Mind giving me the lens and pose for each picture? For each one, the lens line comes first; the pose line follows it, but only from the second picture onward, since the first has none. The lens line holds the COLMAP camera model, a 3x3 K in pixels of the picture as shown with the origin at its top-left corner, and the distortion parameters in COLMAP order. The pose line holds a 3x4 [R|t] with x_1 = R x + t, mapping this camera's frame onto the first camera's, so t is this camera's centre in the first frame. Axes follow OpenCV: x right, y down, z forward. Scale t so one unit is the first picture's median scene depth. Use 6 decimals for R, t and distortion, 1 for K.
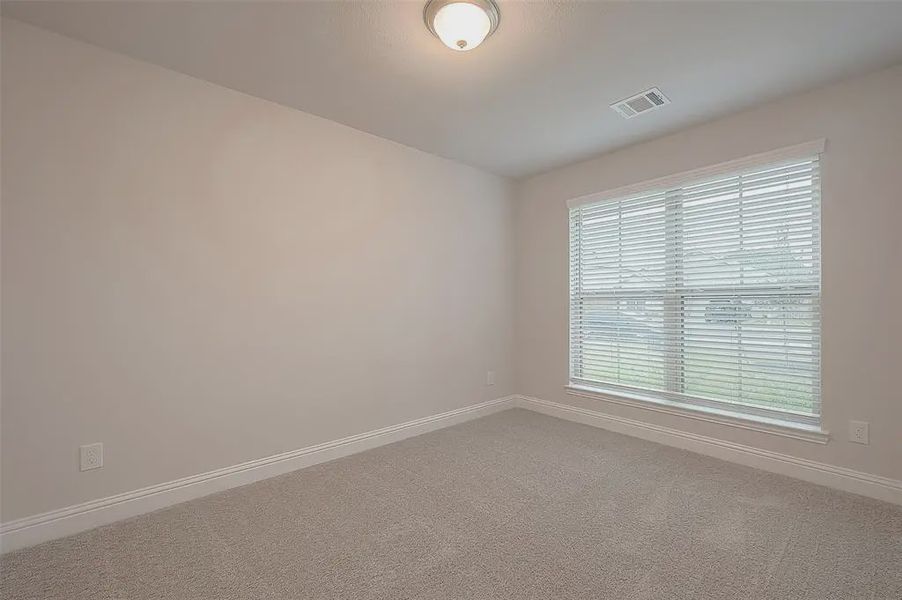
lens RADIAL K [[354.3, 0, 444.3], [0, 354.3, 301.3], [0, 0, 1]] dist [-0.000892, -0.000052]
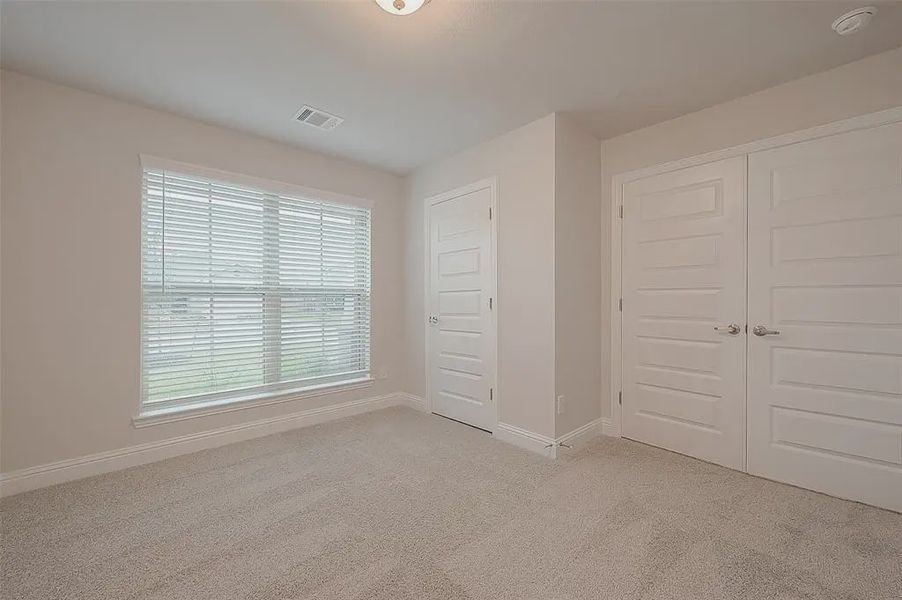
lens RADIAL K [[354.3, 0, 443.5], [0, 354.3, 299.4], [0, 0, 1]] dist [-0.000892, -0.000052]
pose [[0.020116, 0.005133, 0.999784, -0.396728], [-0.006479, 0.999966, -0.005004, 0.004763], [-0.999777, -0.006377, 0.020148, 0.438110]]
